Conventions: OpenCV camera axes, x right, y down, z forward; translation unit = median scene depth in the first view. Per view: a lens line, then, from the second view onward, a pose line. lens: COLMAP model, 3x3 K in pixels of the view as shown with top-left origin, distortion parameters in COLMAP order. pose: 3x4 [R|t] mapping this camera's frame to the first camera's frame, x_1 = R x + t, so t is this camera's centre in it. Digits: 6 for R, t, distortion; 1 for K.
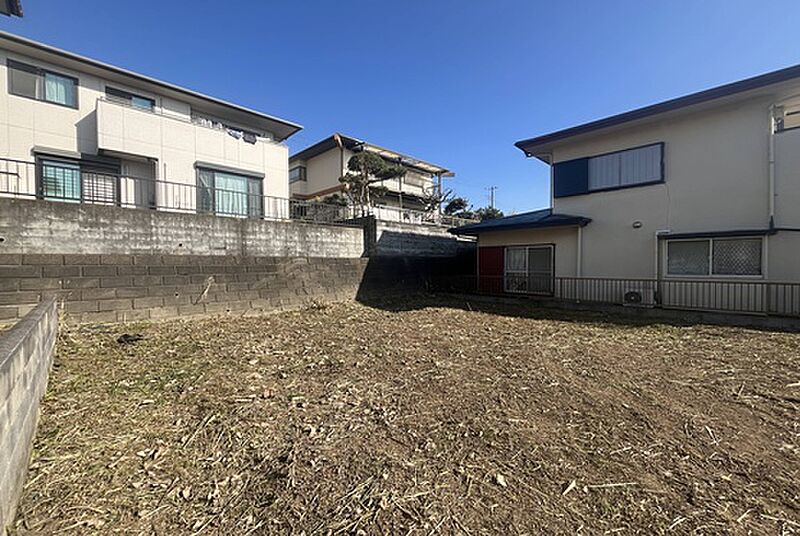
lens RADIAL K [[323.0, 0, 397.1], [0, 323.0, 269.6], [0, 0, 1]] dist [-0.003921, -0.000222]
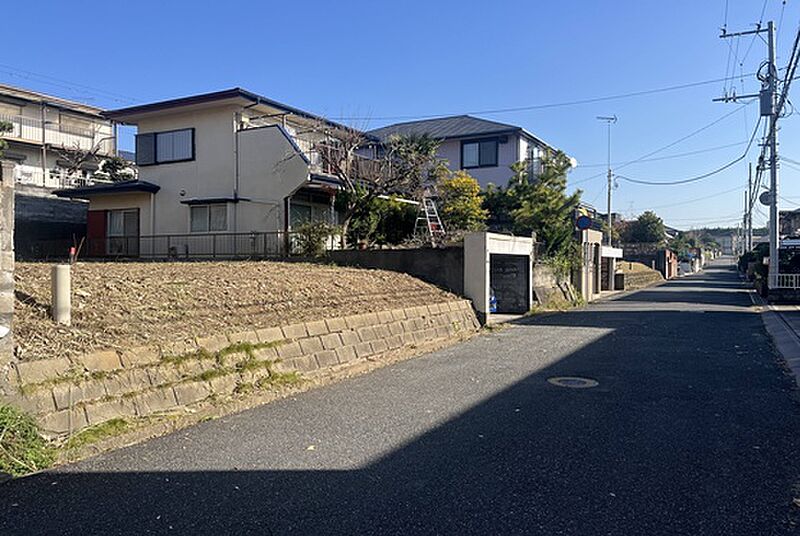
lens RADIAL K [[597.9, 0, 398.2], [0, 597.9, 269.3], [0, 0, 1]] dist [0.036169, 0.002723]
pose [[0.958829, 0.006037, 0.283920, 0.929181], [-0.003161, 0.999939, -0.010586, 0.180841], [-0.283966, 0.009252, 0.958790, -1.488337]]
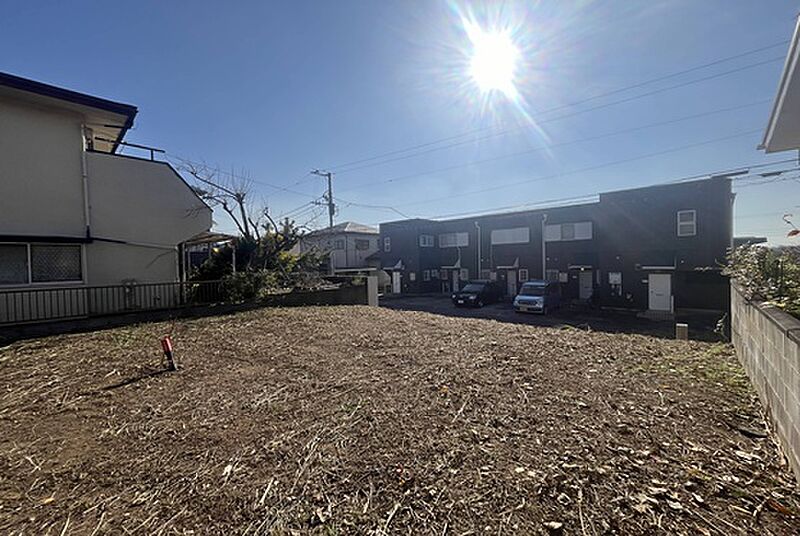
lens RADIAL K [[323.0, 0, 399.3], [0, 323.0, 269.9], [0, 0, 1]] dist [-0.003921, -0.000222]
pose [[-0.050534, -0.017751, 0.998565, 0.013446], [0.037700, 0.999096, 0.019668, 0.000387], [-0.998010, 0.038640, -0.049819, 0.001152]]
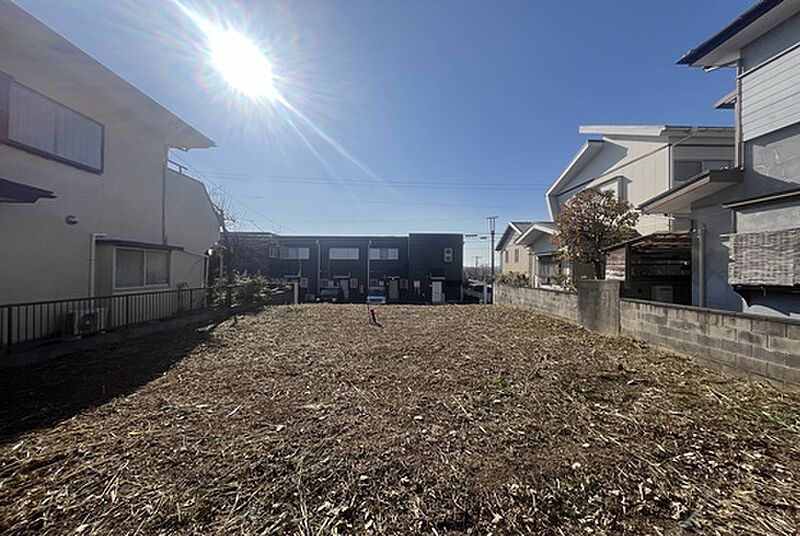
lens RADIAL K [[323.0, 0, 400.3], [0, 323.0, 269.4], [0, 0, 1]] dist [-0.003921, -0.000222]
pose [[-0.718530, 0.003238, 0.695489, -0.277632], [0.008683, 0.999953, 0.004316, -0.028249], [-0.695442, 0.009140, -0.718524, 1.059592]]
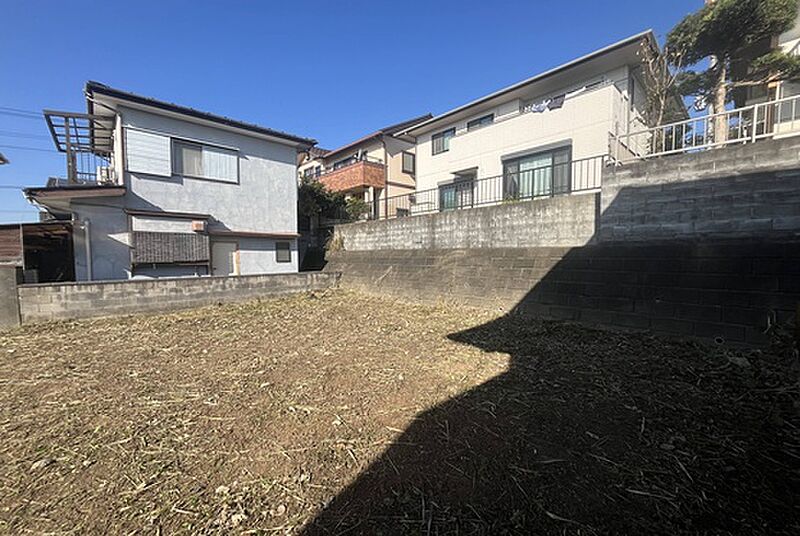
lens RADIAL K [[323.0, 0, 400.7], [0, 323.0, 270.2], [0, 0, 1]] dist [-0.003921, -0.000222]
pose [[-0.032536, 0.059500, -0.997698, 0.638973], [-0.010929, 0.998146, 0.059883, -0.036511], [0.999411, 0.012852, -0.031825, 0.993877]]
